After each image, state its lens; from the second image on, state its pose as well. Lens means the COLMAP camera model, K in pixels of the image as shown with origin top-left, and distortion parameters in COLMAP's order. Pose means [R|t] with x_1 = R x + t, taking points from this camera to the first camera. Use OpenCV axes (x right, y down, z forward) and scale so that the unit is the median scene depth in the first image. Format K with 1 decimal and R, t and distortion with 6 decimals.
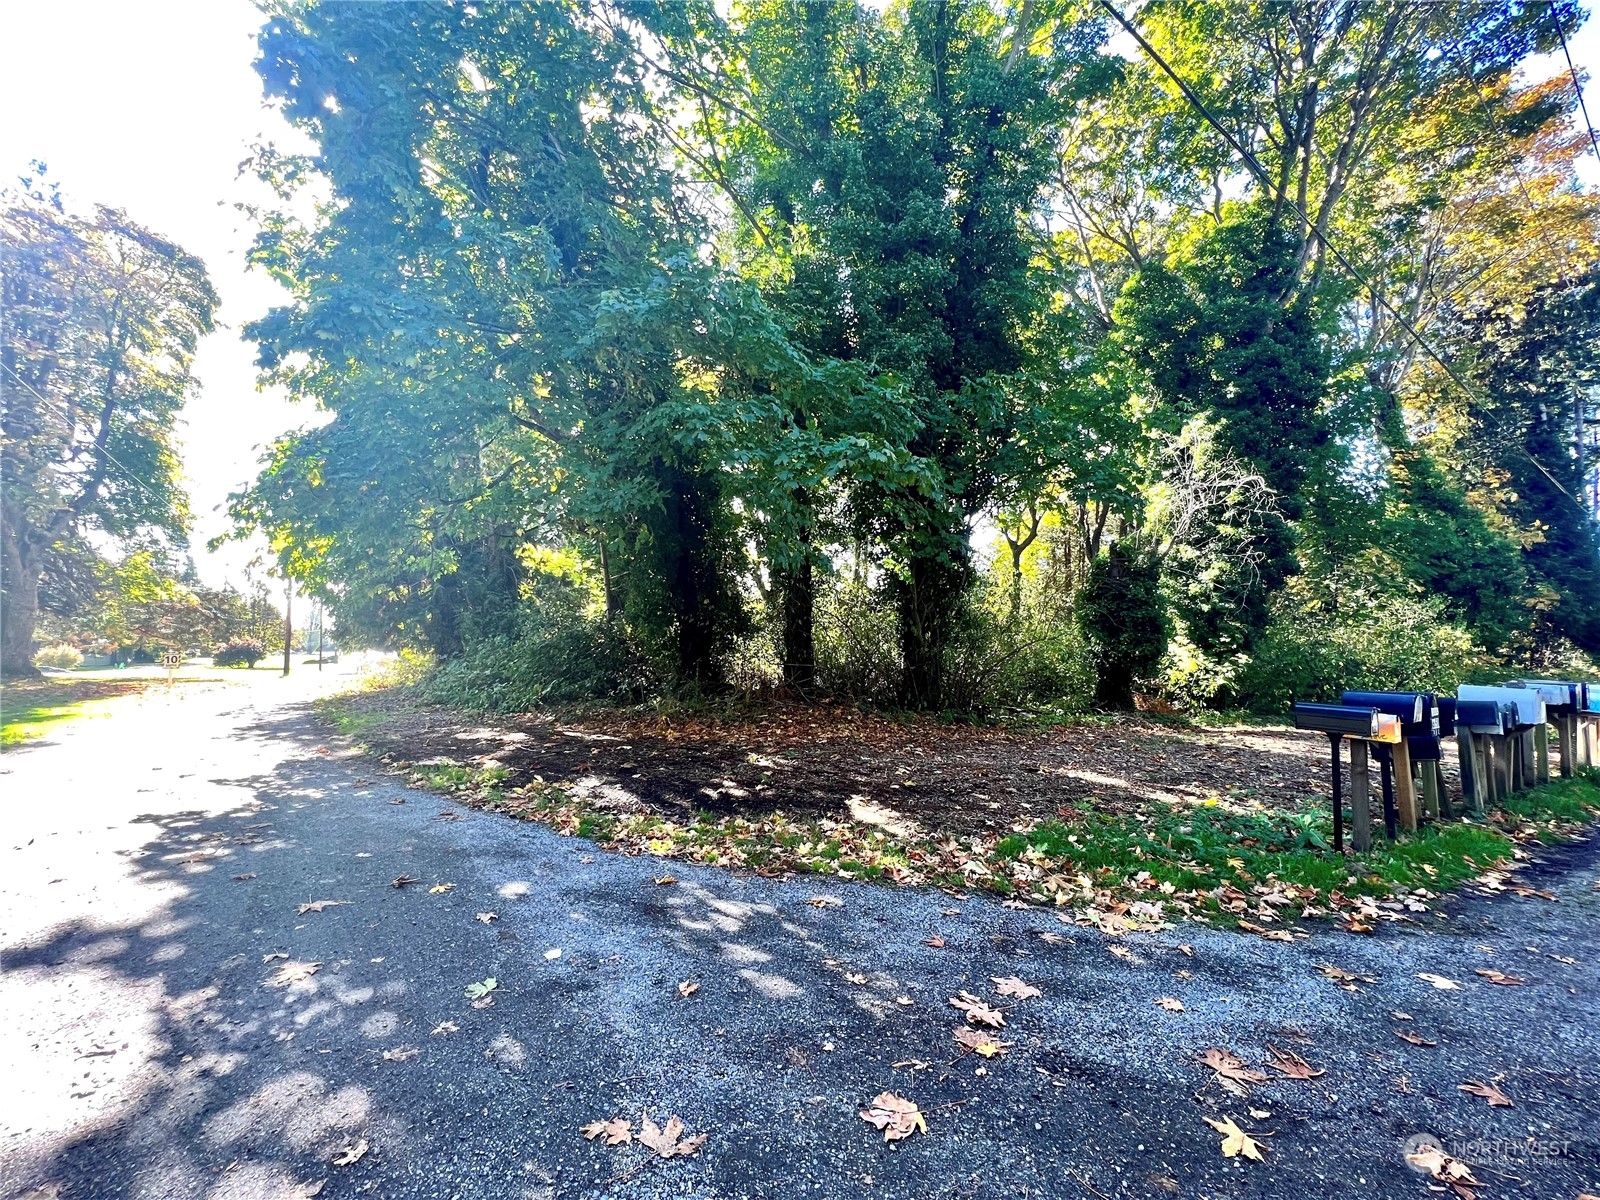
lens RADIAL K [[636.3, 0, 800.5], [0, 636.3, 597.7], [0, 0, 1]] dist [-0.002610, 0.001280]
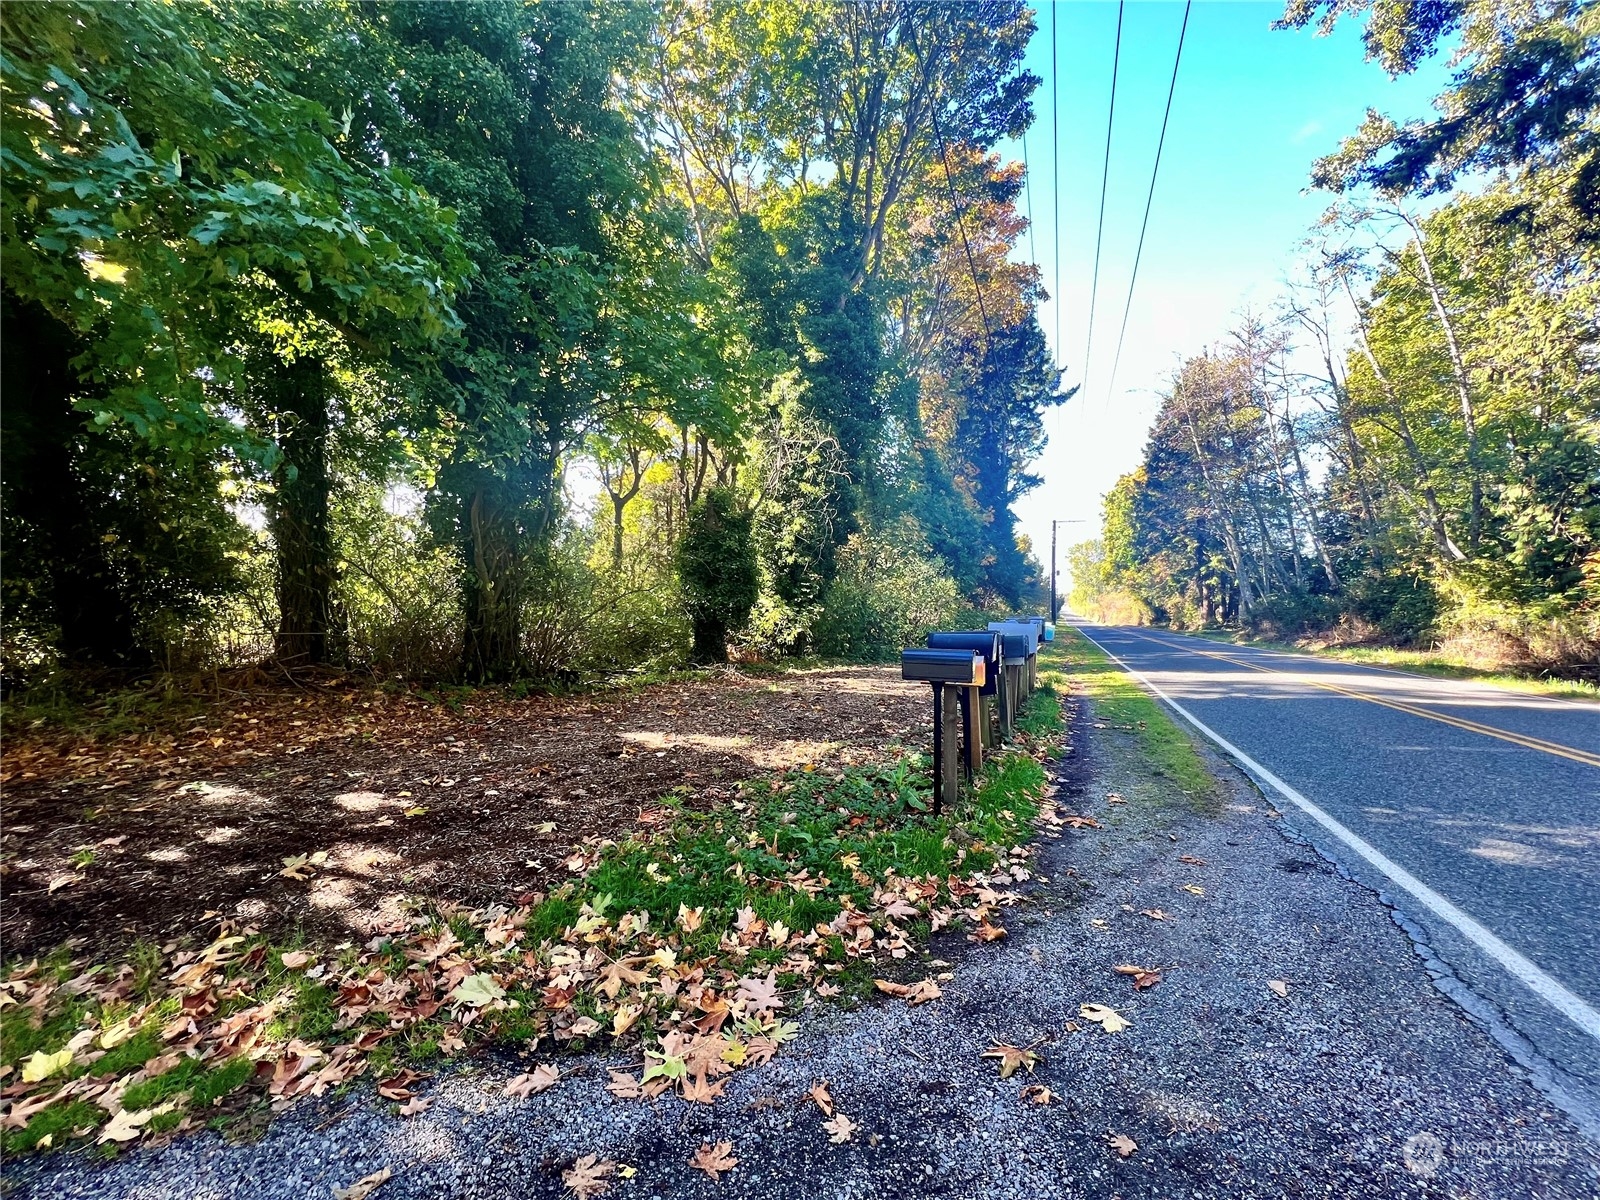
lens RADIAL K [[636.3, 0, 795.1], [0, 636.3, 595.9], [0, 0, 1]] dist [-0.002610, 0.001280]
pose [[0.830291, -0.016226, 0.557094, 0.060440], [-0.018013, 0.998273, 0.055922, 0.015853], [-0.557039, -0.056467, 0.828564, 0.123520]]
